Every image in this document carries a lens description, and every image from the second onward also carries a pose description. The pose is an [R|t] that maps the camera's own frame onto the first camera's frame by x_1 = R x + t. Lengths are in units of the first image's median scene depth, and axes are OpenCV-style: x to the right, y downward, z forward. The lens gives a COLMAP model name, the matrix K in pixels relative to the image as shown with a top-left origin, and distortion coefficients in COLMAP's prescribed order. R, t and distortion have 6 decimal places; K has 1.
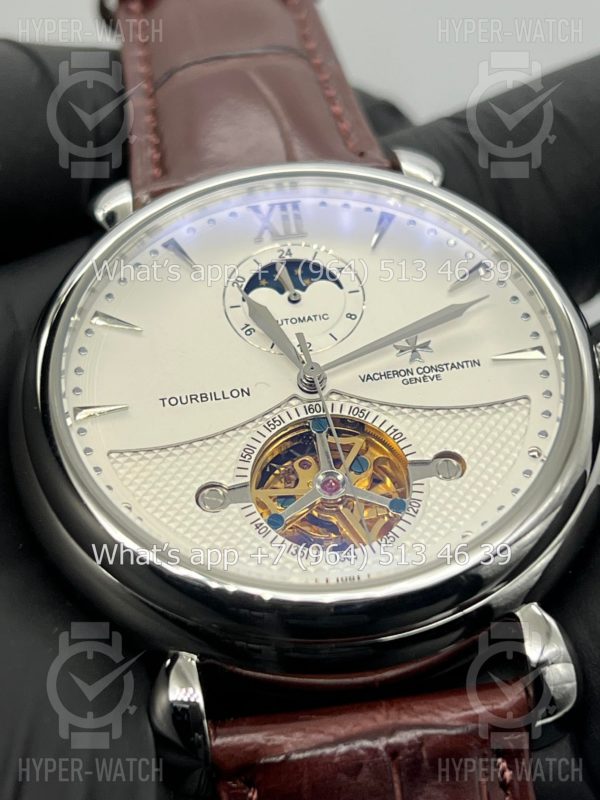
lens RADIAL K [[1829.5, 0, 300.4], [0, 1829.5, 417.6], [0, 0, 1]] dist [0.197358, 0.120454]
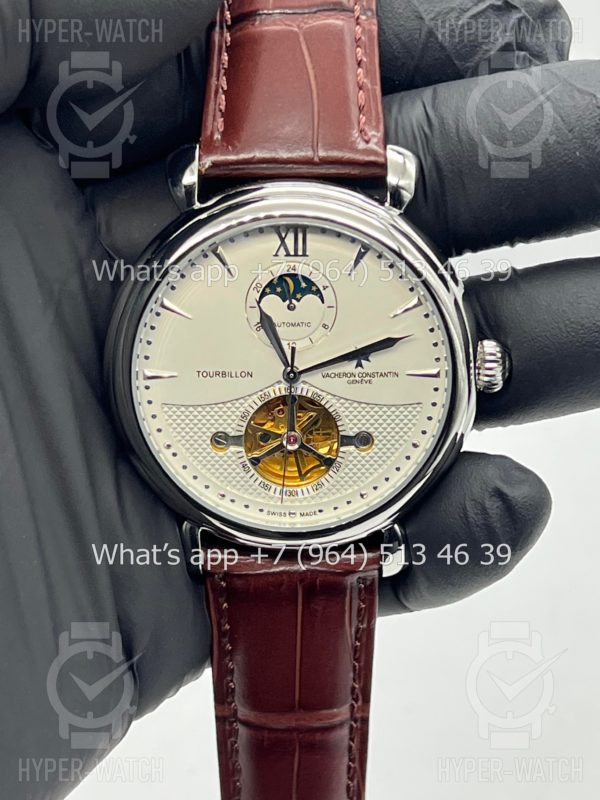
lens RADIAL K [[1829.5, 0, 300.4], [0, 1829.5, 417.6], [0, 0, 1]] dist [0.197358, 0.120454]
pose [[0.987038, 0.157430, 0.031162, -0.030351], [-0.133507, 0.697741, 0.703799, -1.128082], [0.089056, -0.698837, 0.709715, -0.166852]]
